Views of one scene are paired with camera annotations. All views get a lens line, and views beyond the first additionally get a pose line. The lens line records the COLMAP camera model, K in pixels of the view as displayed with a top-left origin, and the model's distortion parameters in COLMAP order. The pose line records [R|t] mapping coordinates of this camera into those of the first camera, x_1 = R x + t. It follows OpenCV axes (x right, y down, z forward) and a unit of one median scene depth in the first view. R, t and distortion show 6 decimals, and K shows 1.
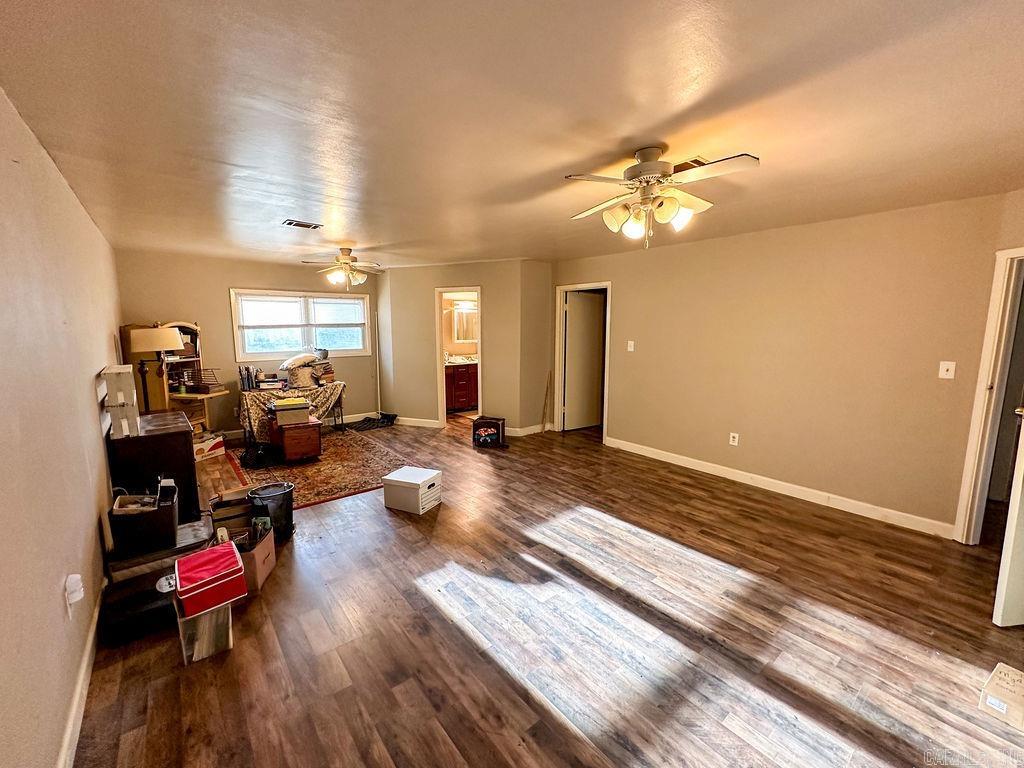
lens RADIAL K [[410.3, 0, 516.5], [0, 410.3, 382.9], [0, 0, 1]] dist [-0.000209, -0.000340]
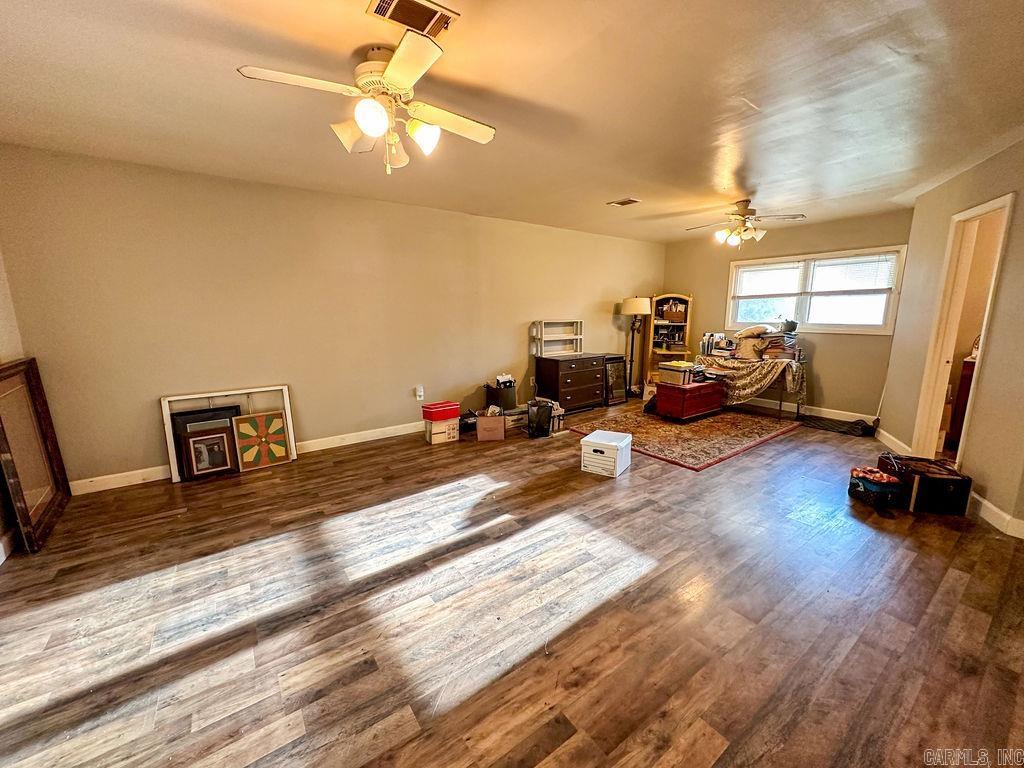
lens RADIAL K [[410.3, 0, 515.9], [0, 410.3, 387.5], [0, 0, 1]] dist [-0.000209, -0.000340]
pose [[-0.059982, 0.181167, -0.981621, 0.565075], [-0.132166, 0.973293, 0.187706, -0.041806], [0.989411, 0.140996, -0.034436, 0.629660]]
